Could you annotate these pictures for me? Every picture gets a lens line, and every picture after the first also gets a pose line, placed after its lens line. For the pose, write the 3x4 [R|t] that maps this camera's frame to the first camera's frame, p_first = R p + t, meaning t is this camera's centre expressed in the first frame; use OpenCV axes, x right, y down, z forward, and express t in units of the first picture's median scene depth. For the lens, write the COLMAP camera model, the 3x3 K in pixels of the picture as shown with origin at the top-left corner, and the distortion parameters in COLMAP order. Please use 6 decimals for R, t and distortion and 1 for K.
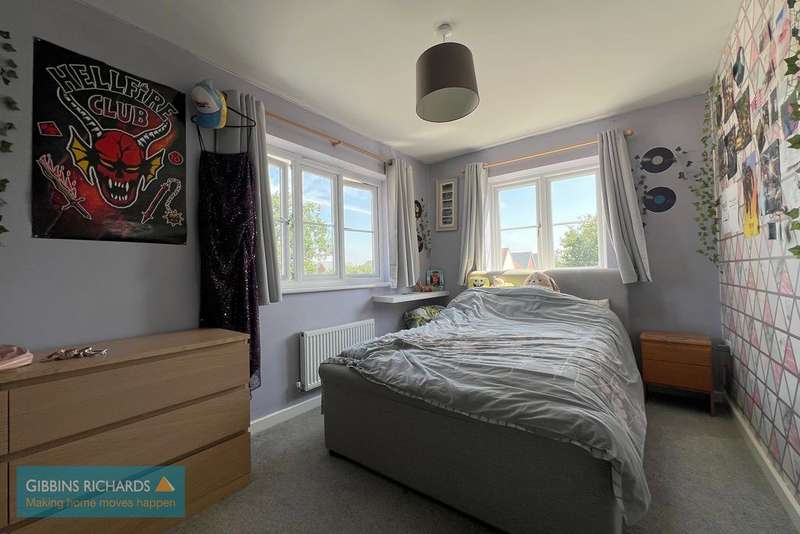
lens RADIAL K [[322.8, 0, 399.3], [0, 322.8, 268.0], [0, 0, 1]] dist [0.000544, 0.000088]
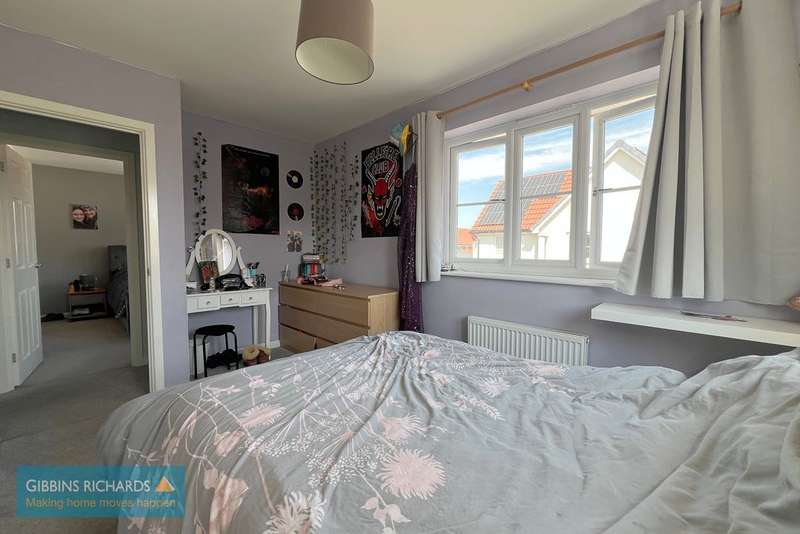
lens RADIAL K [[322.8, 0, 398.7], [0, 322.8, 266.6], [0, 0, 1]] dist [0.000544, 0.000088]
pose [[-0.130021, 0.090780, -0.987347, 1.031812], [0.023731, 0.995799, 0.088432, -0.072795], [0.991227, -0.011933, -0.131630, 1.331987]]
